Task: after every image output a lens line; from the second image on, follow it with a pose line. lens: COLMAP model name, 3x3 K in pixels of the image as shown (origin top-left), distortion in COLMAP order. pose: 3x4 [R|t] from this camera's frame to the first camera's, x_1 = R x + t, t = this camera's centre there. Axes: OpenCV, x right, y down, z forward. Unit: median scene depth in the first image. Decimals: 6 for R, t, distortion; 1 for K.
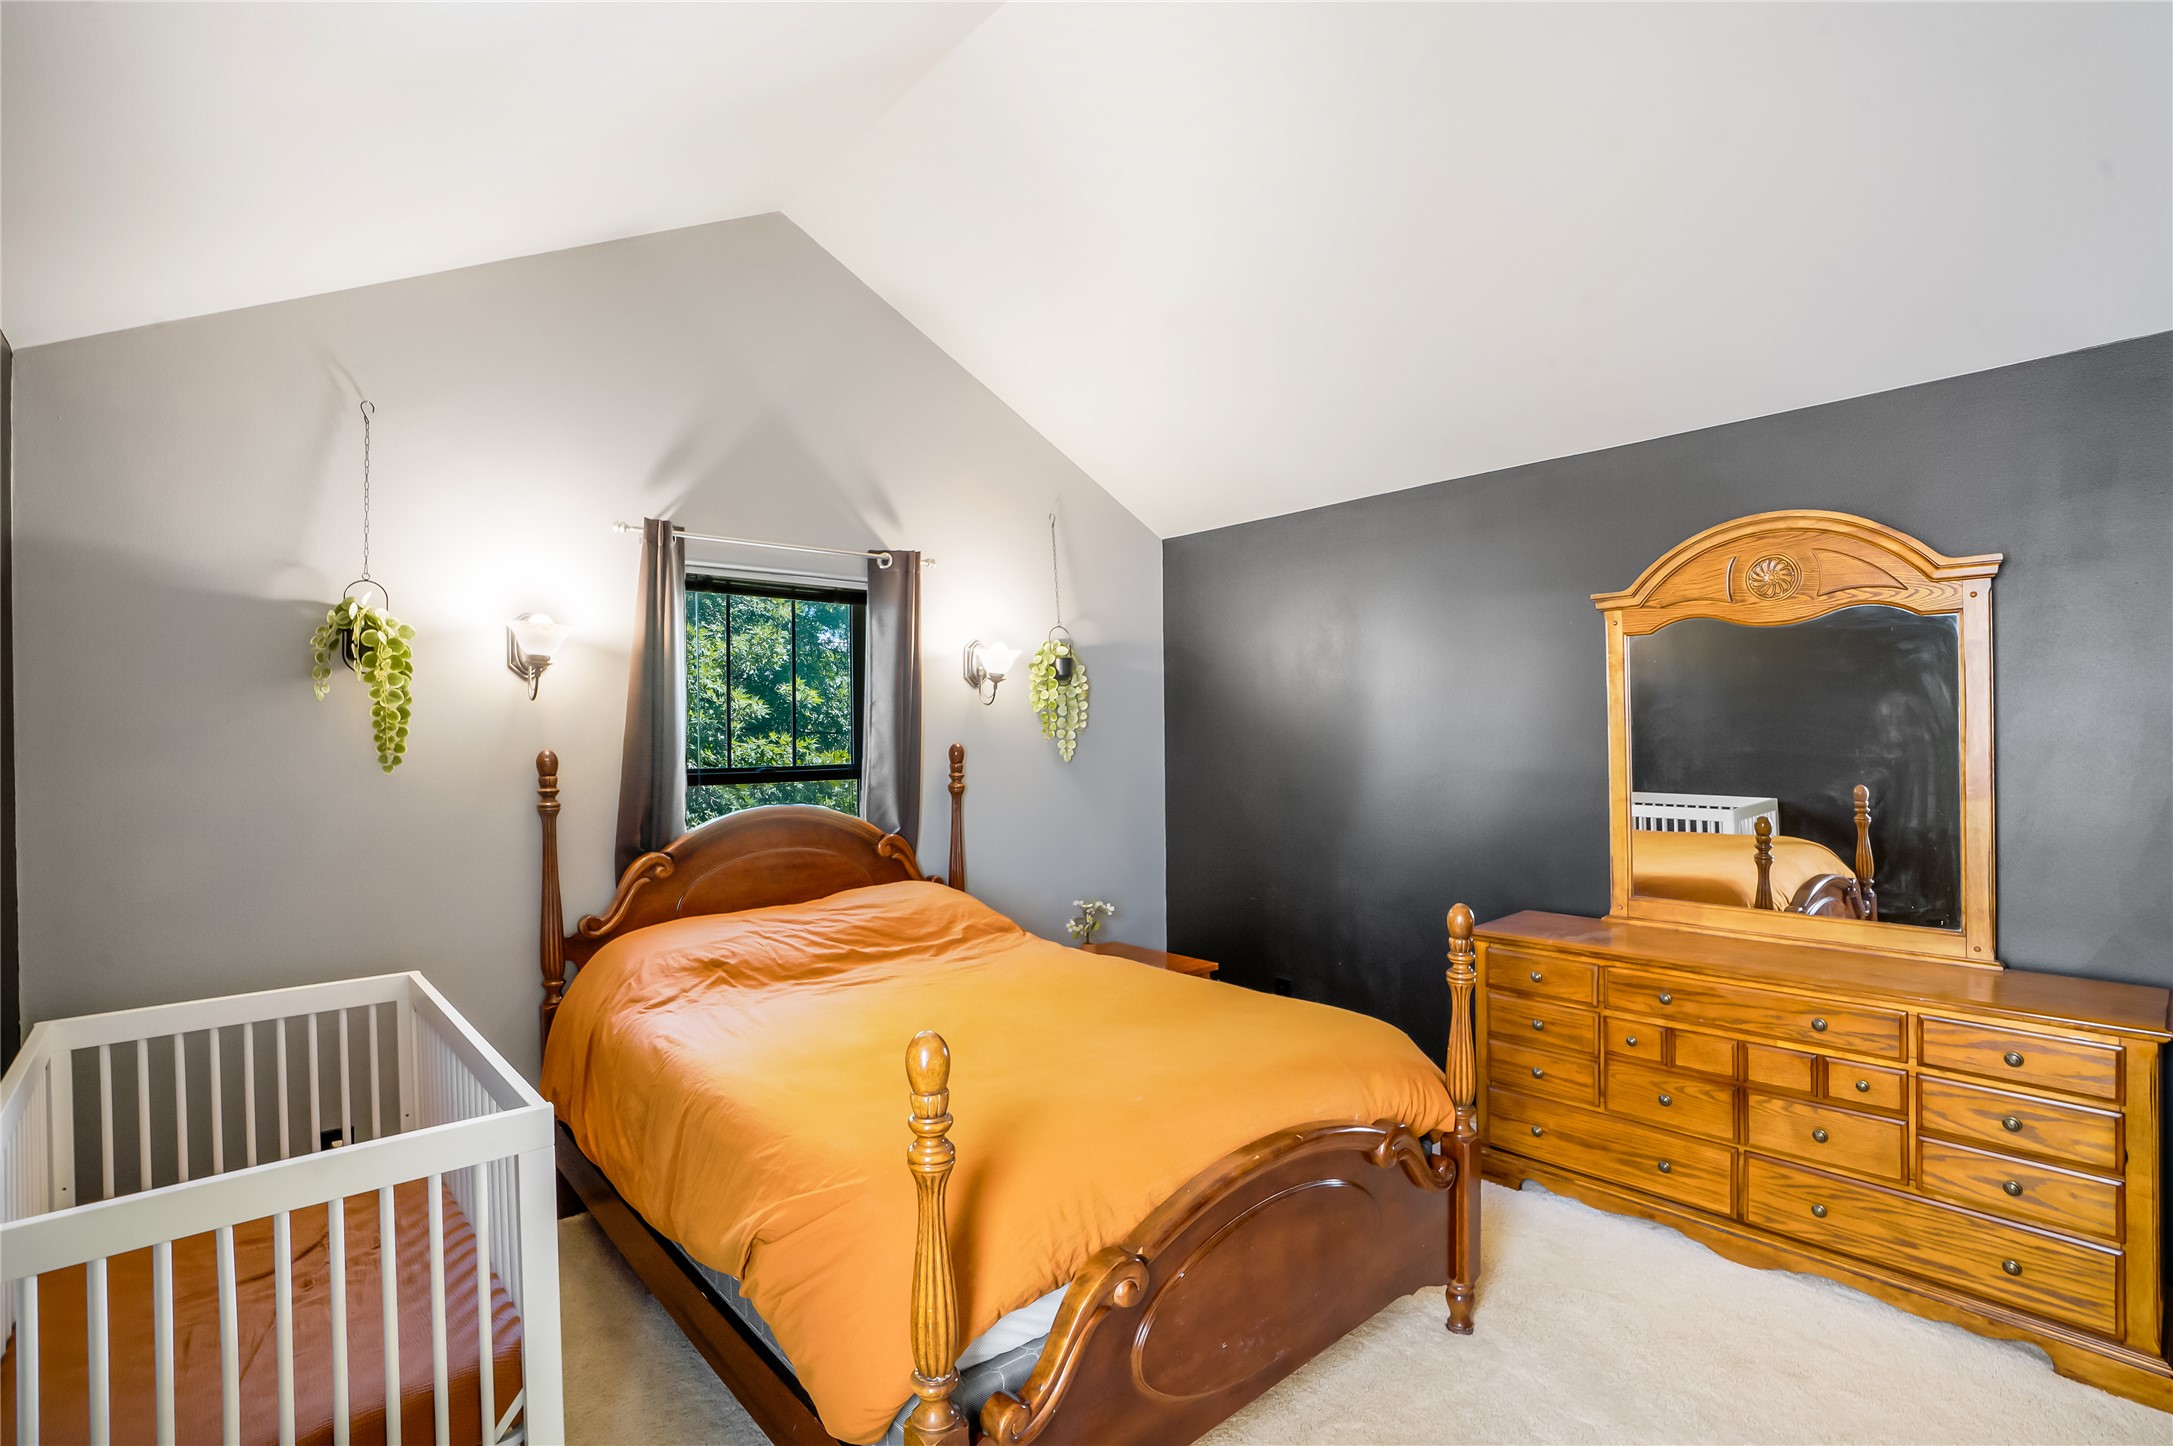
lens RADIAL K [[1008.9, 0, 1079.2], [0, 1008.9, 737.4], [0, 0, 1]] dist [-0.071665, 0.027120]
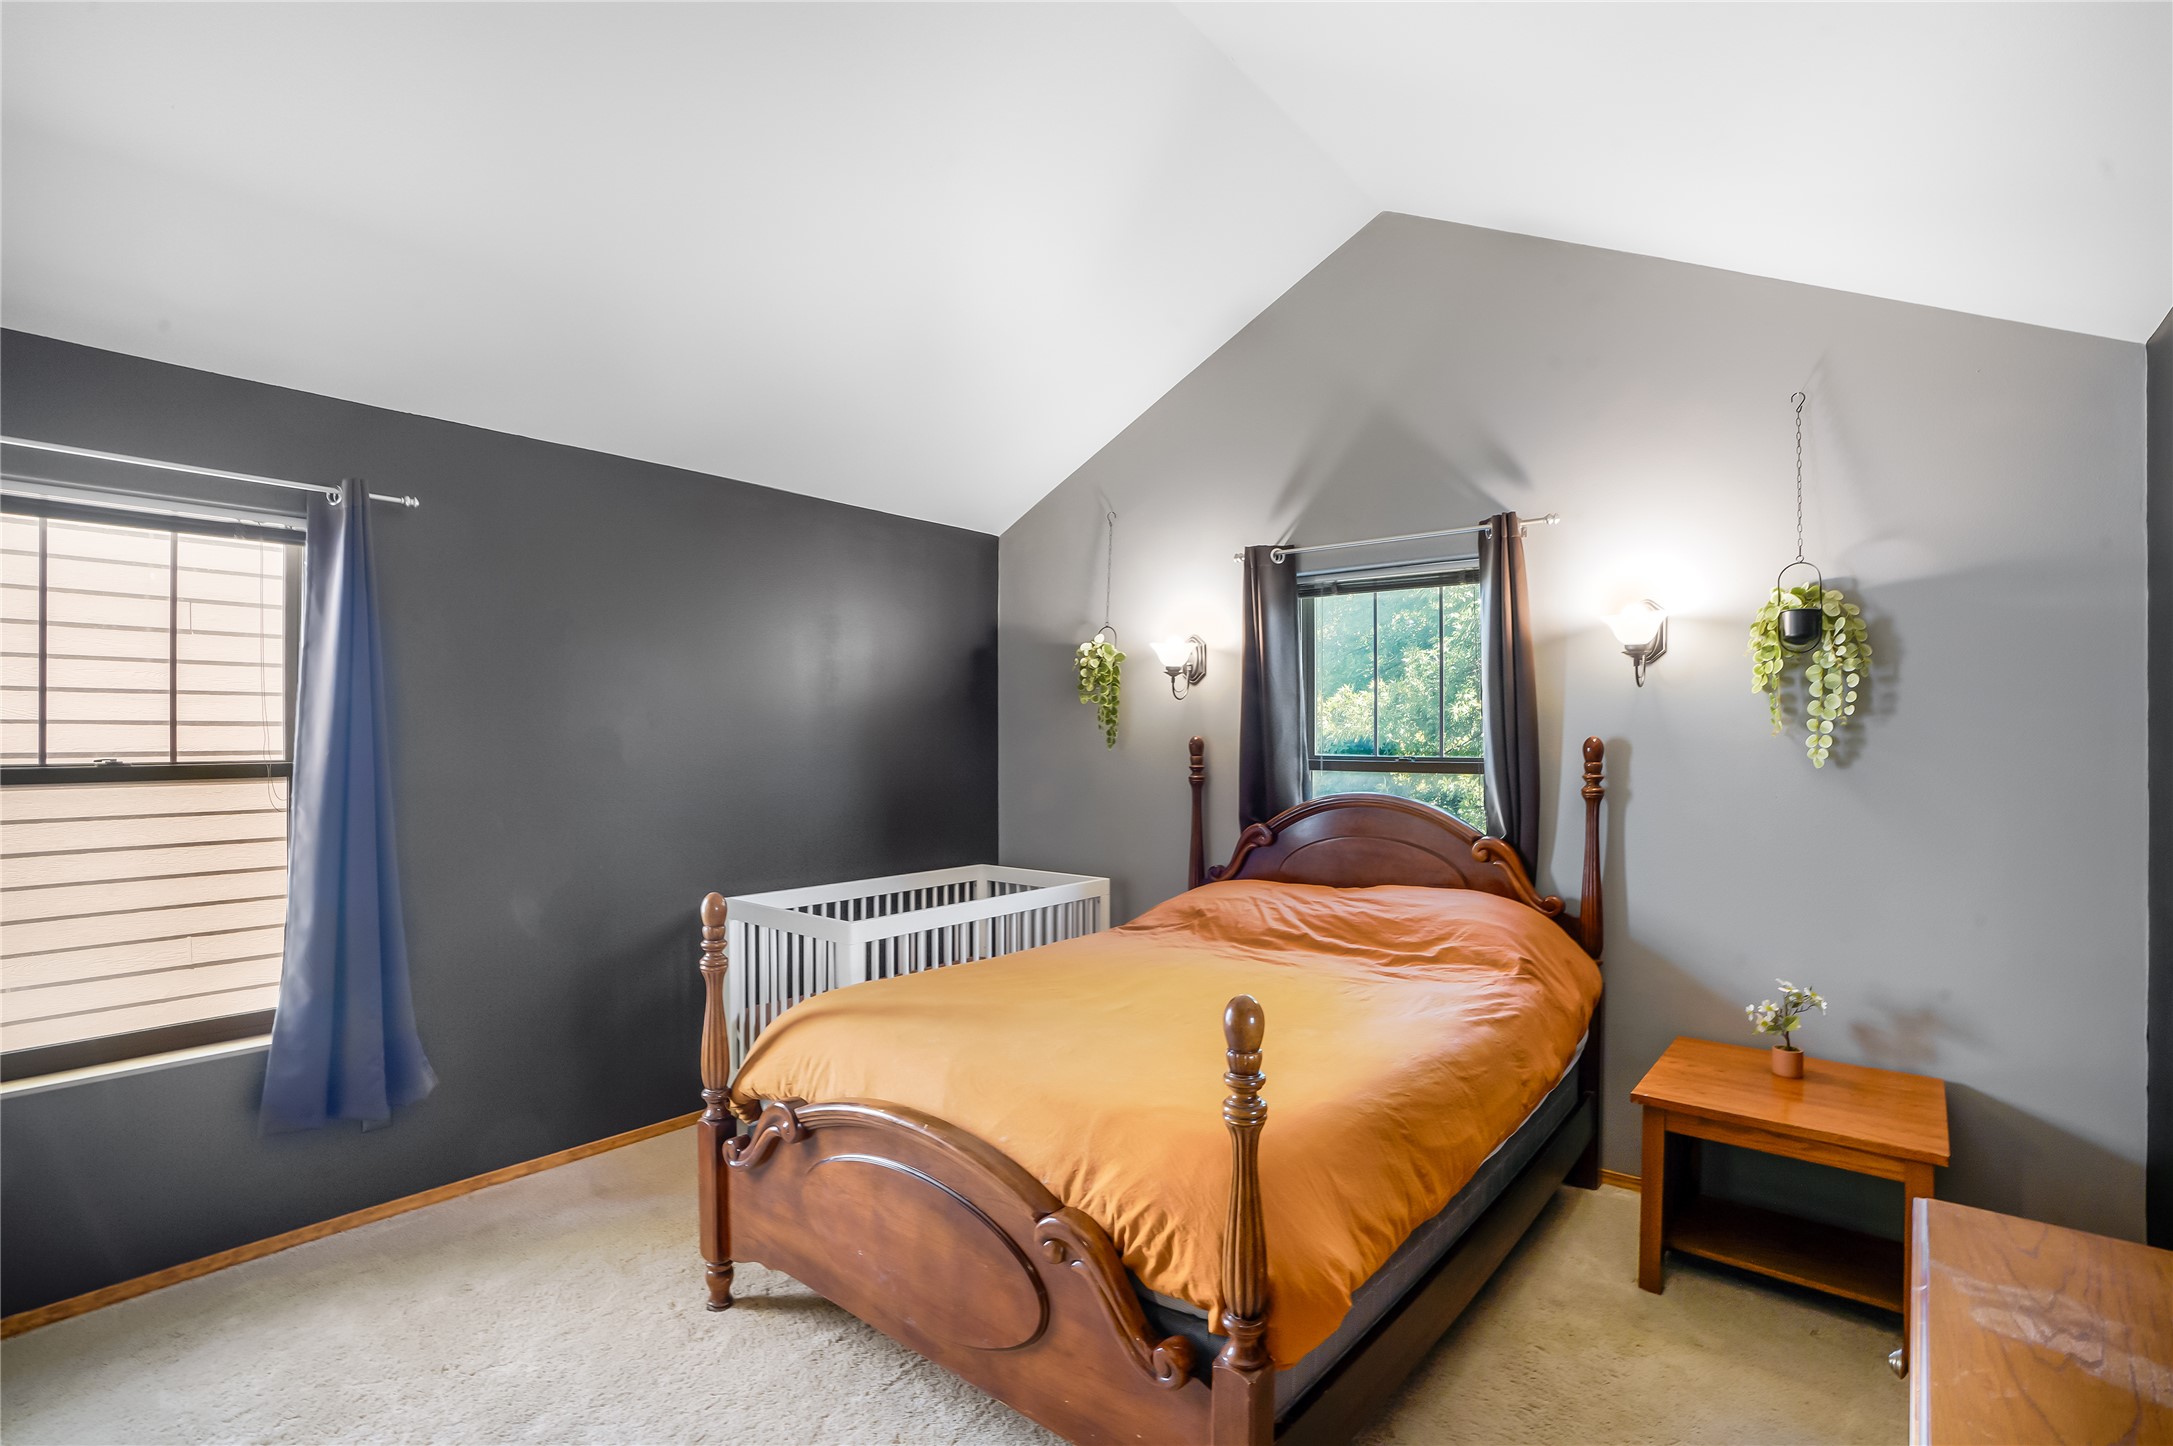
lens RADIAL K [[1008.9, 0, 1079.2], [0, 1008.9, 737.4], [0, 0, 1]] dist [-0.071665, 0.027120]
pose [[0.153163, 0.013847, -0.988104, 0.624497], [-0.003876, 0.999903, 0.013412, -0.002645], [0.988193, 0.001776, 0.153201, 0.506367]]
